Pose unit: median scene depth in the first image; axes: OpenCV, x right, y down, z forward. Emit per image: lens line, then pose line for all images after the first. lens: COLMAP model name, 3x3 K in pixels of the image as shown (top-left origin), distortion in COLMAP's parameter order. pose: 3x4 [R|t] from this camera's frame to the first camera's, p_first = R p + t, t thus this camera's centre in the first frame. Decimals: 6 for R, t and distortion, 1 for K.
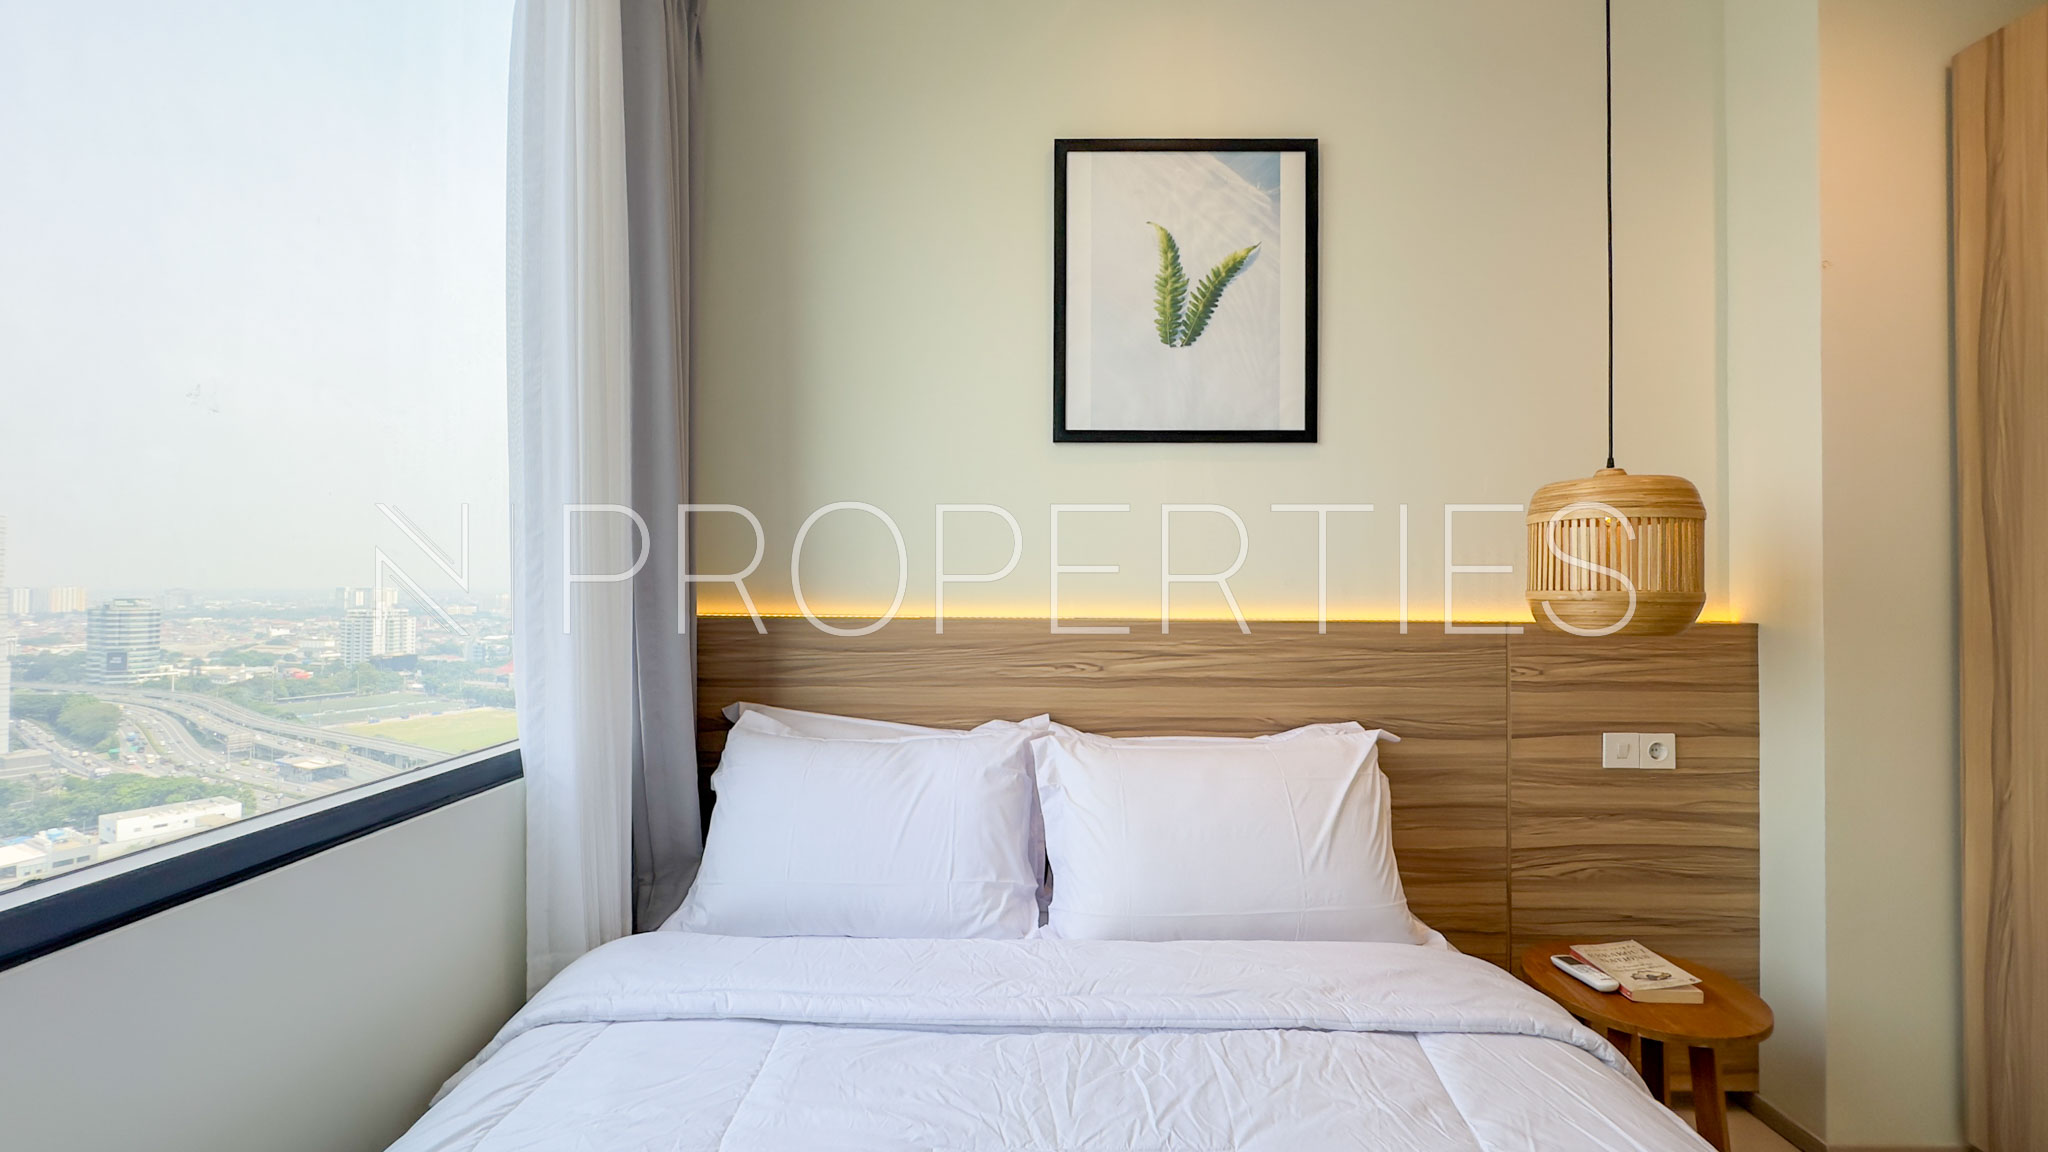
lens RADIAL K [[881.3, 0, 1026.9], [0, 881.3, 556.7], [0, 0, 1]] dist [0.000173, 0.000086]
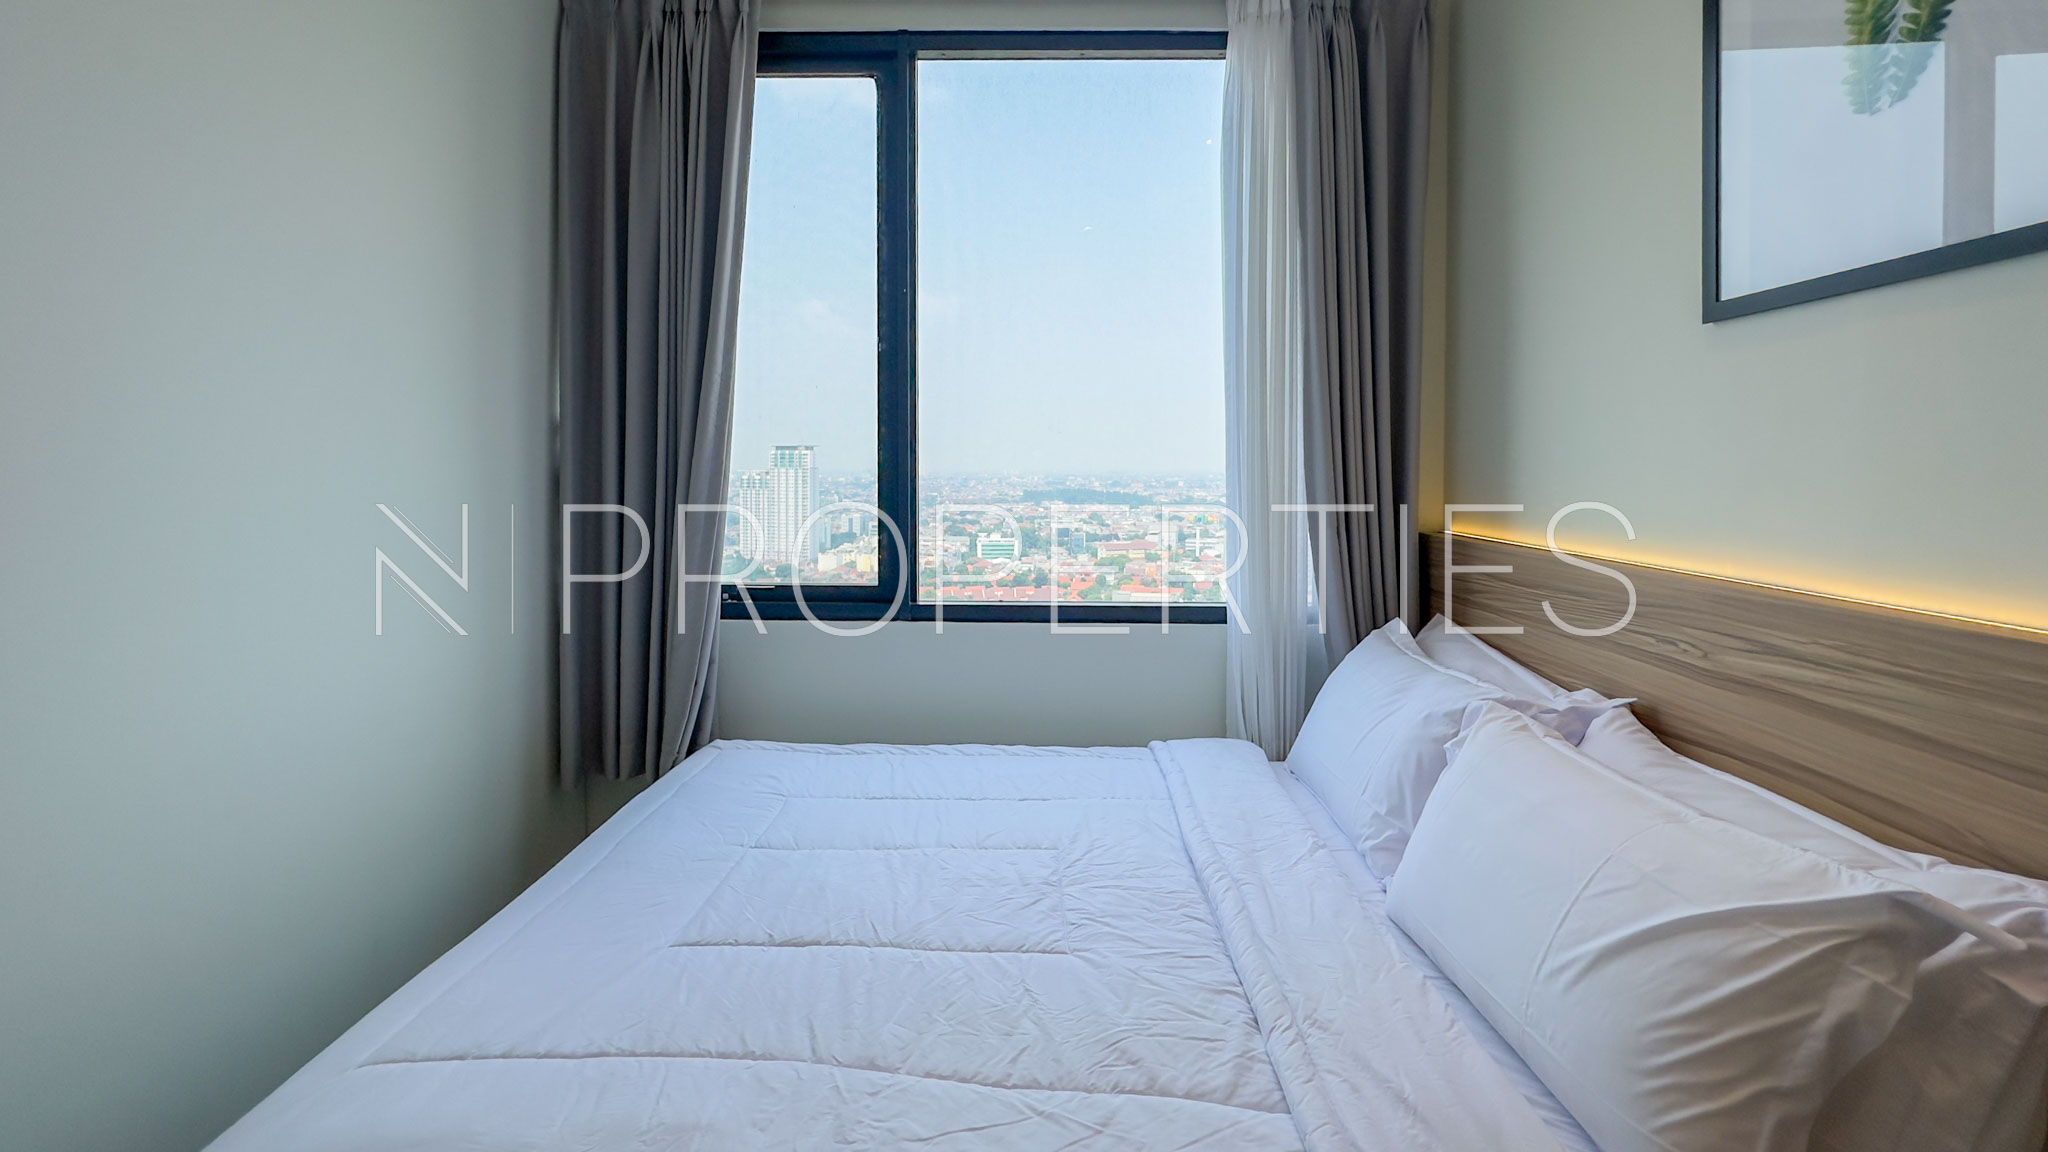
lens RADIAL K [[849.4, 0, 1021.4], [0, 849.4, 513.8], [0, 0, 1]] dist [-0.000317, 0.000050]
pose [[-0.028973, 0.038115, -0.998853, 1.004418], [0.003727, 0.999270, 0.038023, -0.013733], [0.999573, -0.002621, -0.029094, 0.669153]]
